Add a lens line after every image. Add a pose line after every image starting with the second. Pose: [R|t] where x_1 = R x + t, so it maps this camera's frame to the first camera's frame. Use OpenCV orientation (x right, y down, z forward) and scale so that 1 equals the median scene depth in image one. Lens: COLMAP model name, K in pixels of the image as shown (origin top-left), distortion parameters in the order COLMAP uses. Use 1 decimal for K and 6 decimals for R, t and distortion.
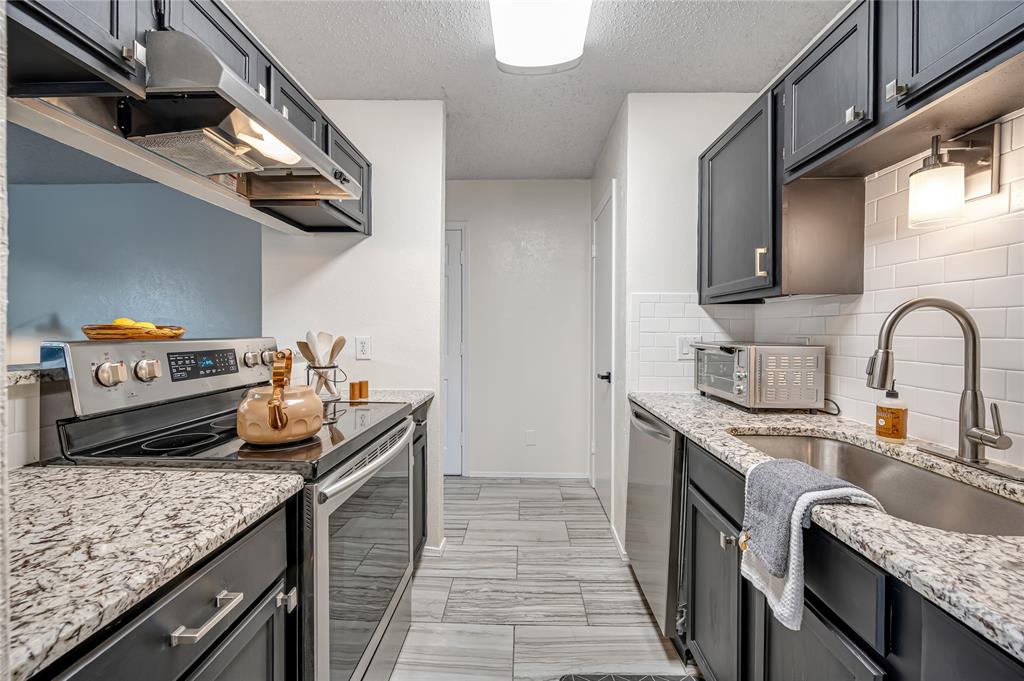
lens RADIAL K [[404.8, 0, 521.5], [0, 404.8, 338.7], [0, 0, 1]] dist [-0.002362, 0.000408]
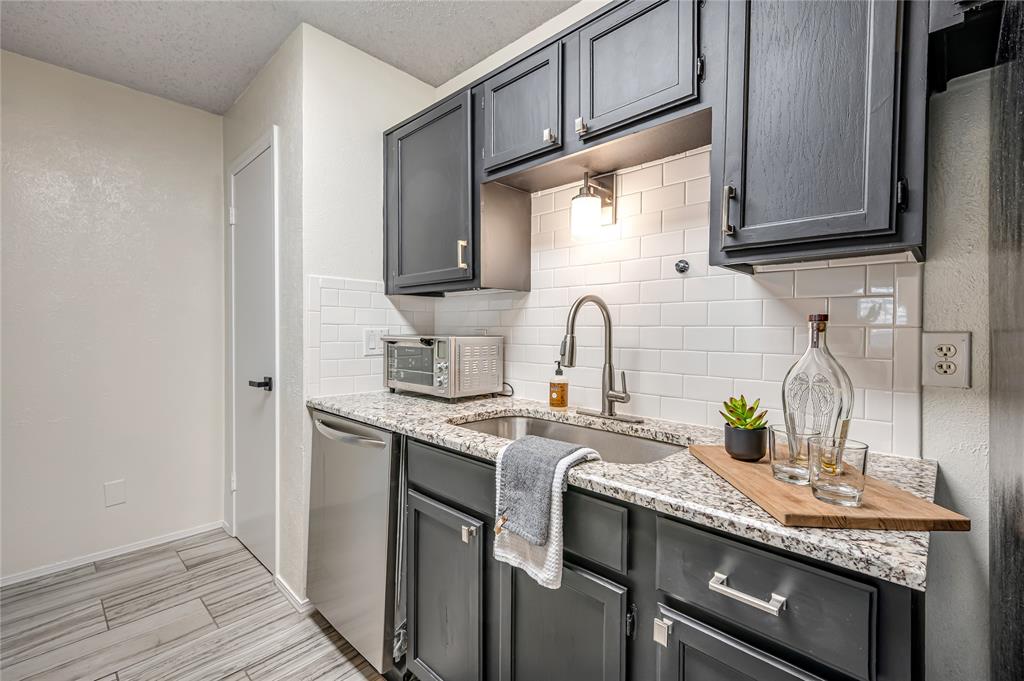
lens RADIAL K [[444.3, 0, 512.0], [0, 444.3, 340.5], [0, 0, 1]] dist [0.011338, -0.000289]
pose [[0.675729, -0.015082, 0.736996, -0.185080], [0.013828, 0.999874, 0.007783, 0.026048], [-0.737020, 0.004931, 0.675853, 0.176319]]
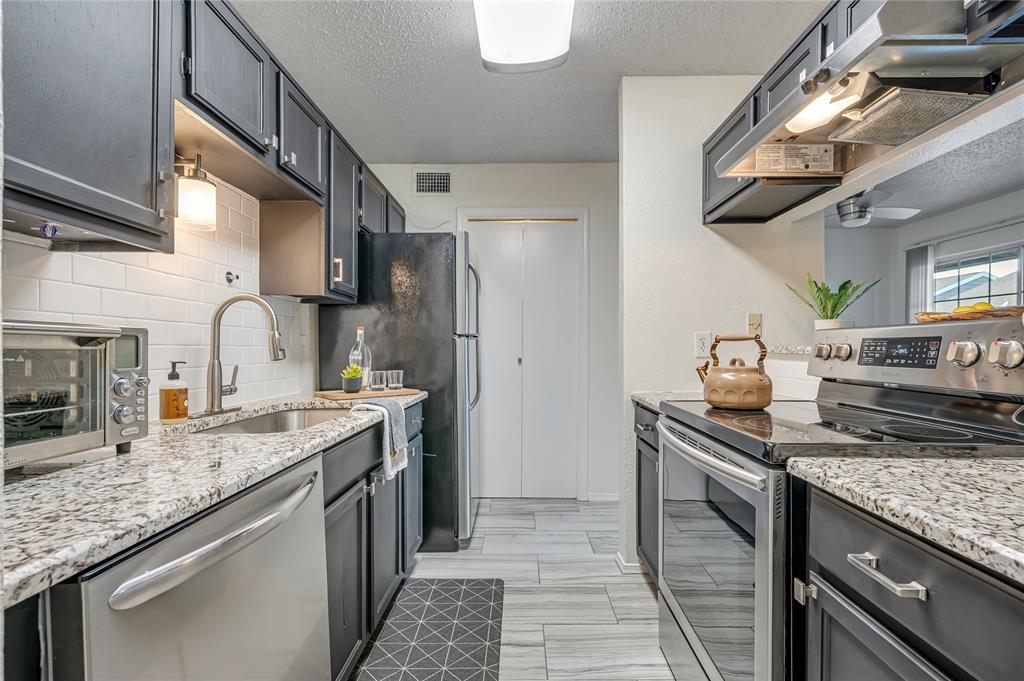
lens RADIAL K [[444.3, 0, 512.0], [0, 444.3, 340.5], [0, 0, 1]] dist [0.011338, -0.000289]
pose [[-0.999951, -0.006306, 0.007583, 0.066801], [-0.006267, 0.999967, 0.005076, 0.037585], [-0.007615, 0.005028, -0.999958, 2.074426]]
